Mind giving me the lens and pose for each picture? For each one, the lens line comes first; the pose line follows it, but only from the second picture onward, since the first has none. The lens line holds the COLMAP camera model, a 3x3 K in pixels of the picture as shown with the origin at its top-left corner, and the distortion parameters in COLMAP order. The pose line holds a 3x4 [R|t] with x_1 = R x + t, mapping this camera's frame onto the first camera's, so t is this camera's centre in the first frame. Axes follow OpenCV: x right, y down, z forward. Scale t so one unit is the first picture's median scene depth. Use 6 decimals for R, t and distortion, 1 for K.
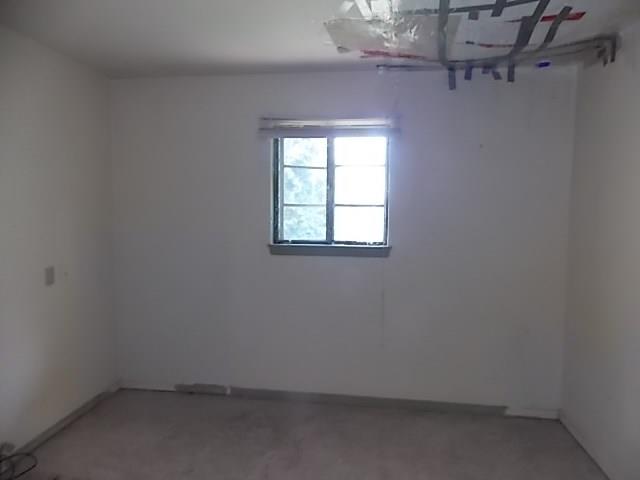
lens RADIAL K [[426.6, 0, 321.6], [0, 426.6, 231.8], [0, 0, 1]] dist [0.001884, -0.000423]
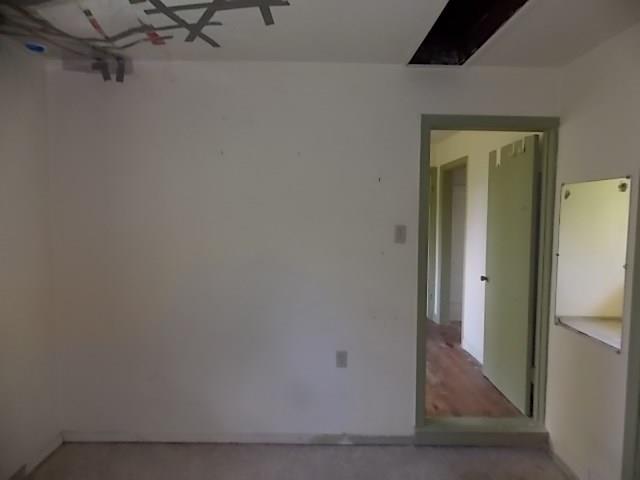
lens RADIAL K [[426.6, 0, 321.6], [0, 426.6, 231.8], [0, 0, 1]] dist [0.001884, -0.000423]
pose [[-0.147862, -0.069230, 0.986582, -0.538642], [0.044415, 0.996076, 0.076552, -0.080943], [-0.988010, 0.055138, -0.144207, 0.718090]]
